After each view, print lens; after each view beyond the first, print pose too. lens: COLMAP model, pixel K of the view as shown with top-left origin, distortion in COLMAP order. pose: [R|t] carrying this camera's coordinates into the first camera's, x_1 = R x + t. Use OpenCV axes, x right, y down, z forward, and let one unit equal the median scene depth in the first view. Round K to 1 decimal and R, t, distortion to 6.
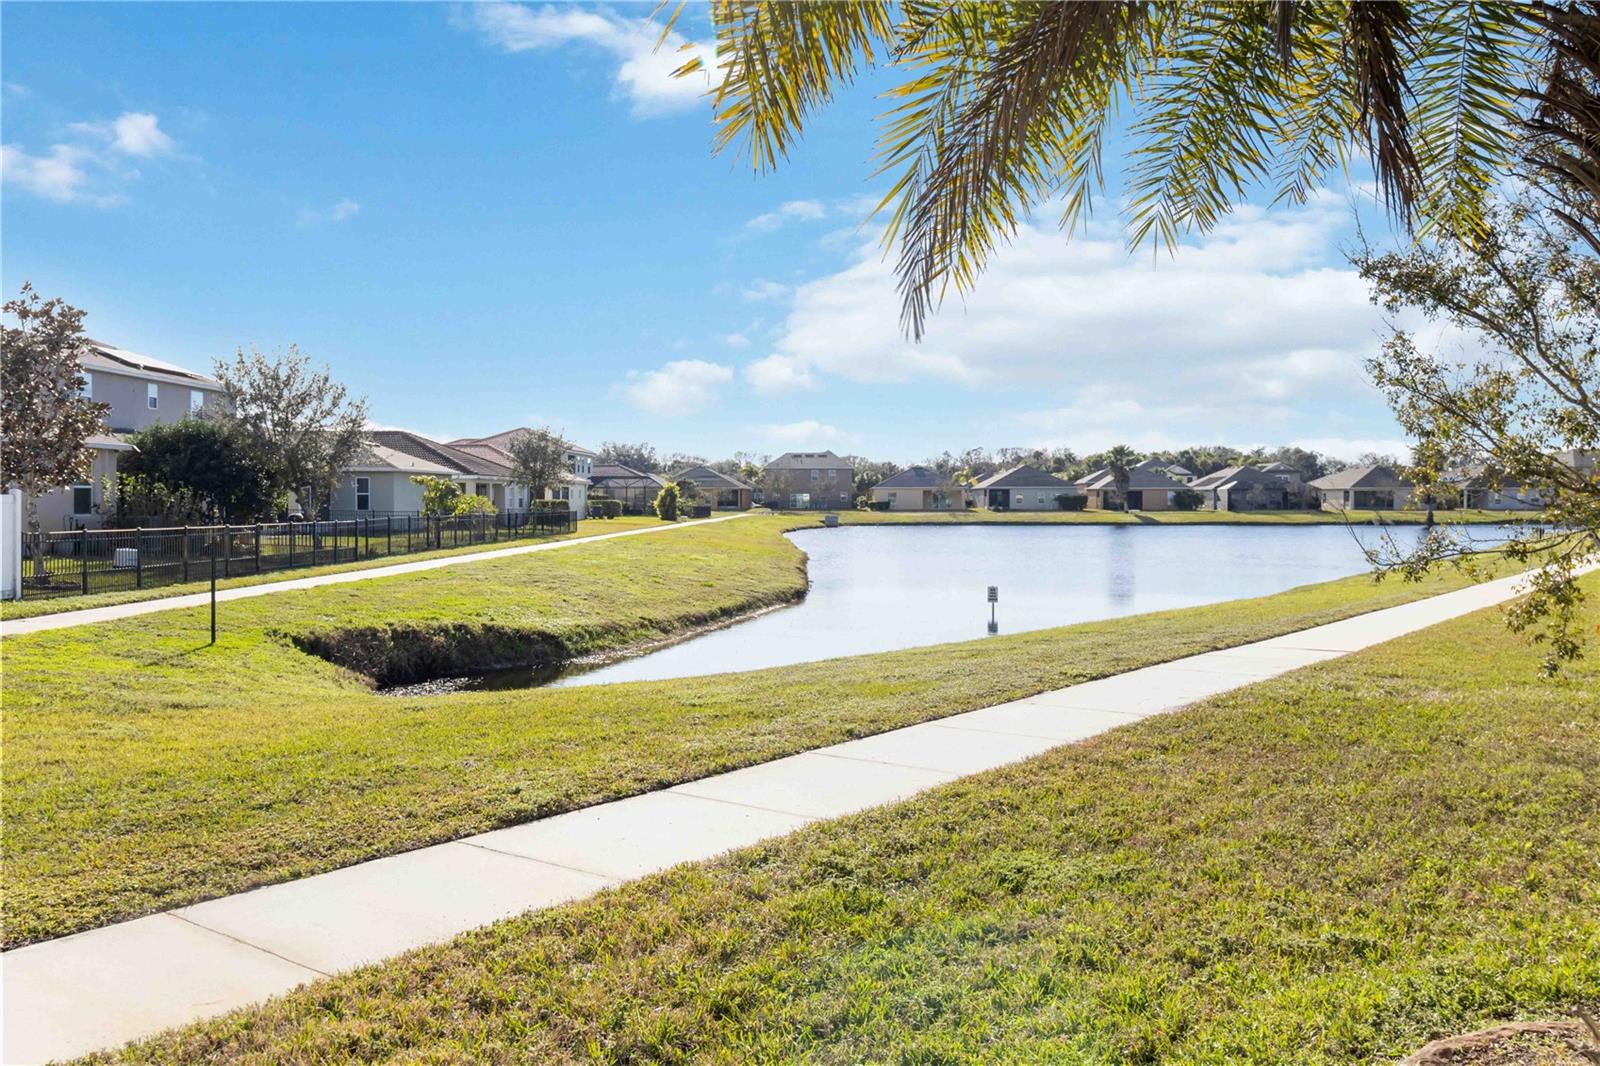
lens RADIAL K [[1268.1, 0, 800.0], [0, 1268.1, 533.0], [0, 0, 1]] dist [-0.006176, -0.000034]
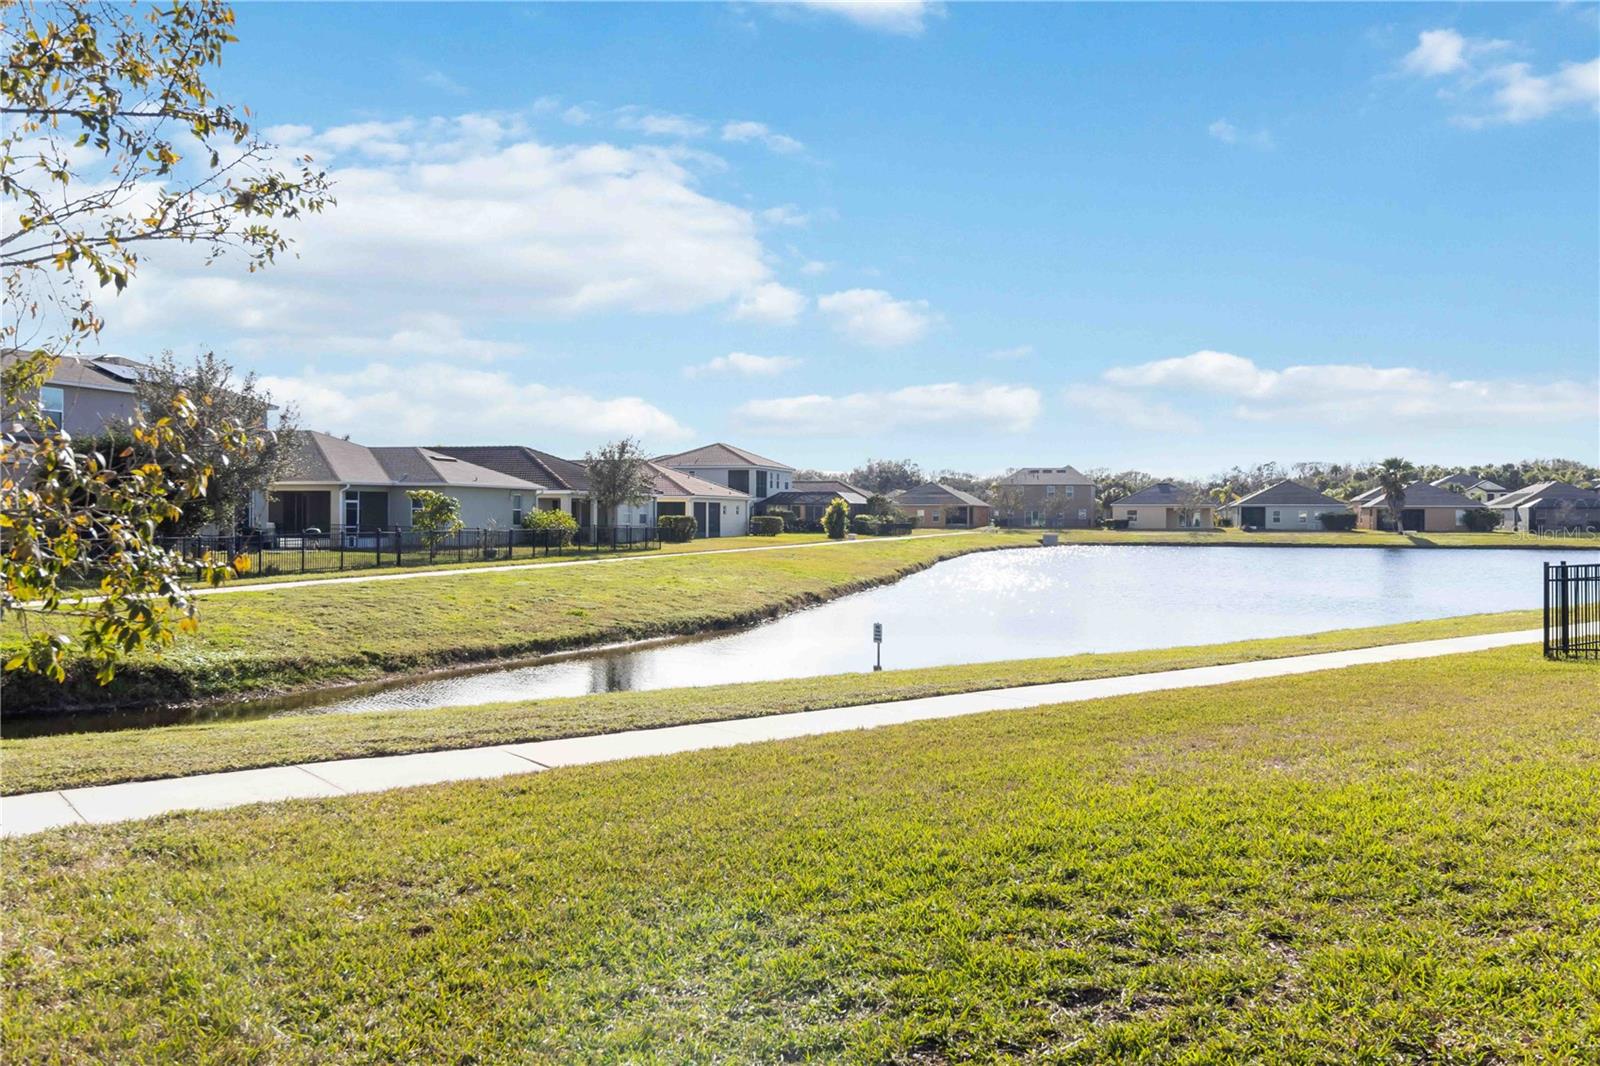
lens RADIAL K [[1268.1, 0, 800.0], [0, 1268.1, 533.0], [0, 0, 1]] dist [-0.006176, -0.000034]
pose [[0.969873, 0.007913, -0.243483, 0.106068], [-0.011175, 0.999865, -0.012020, -0.002079], [0.243355, 0.014379, 0.969831, 0.066945]]
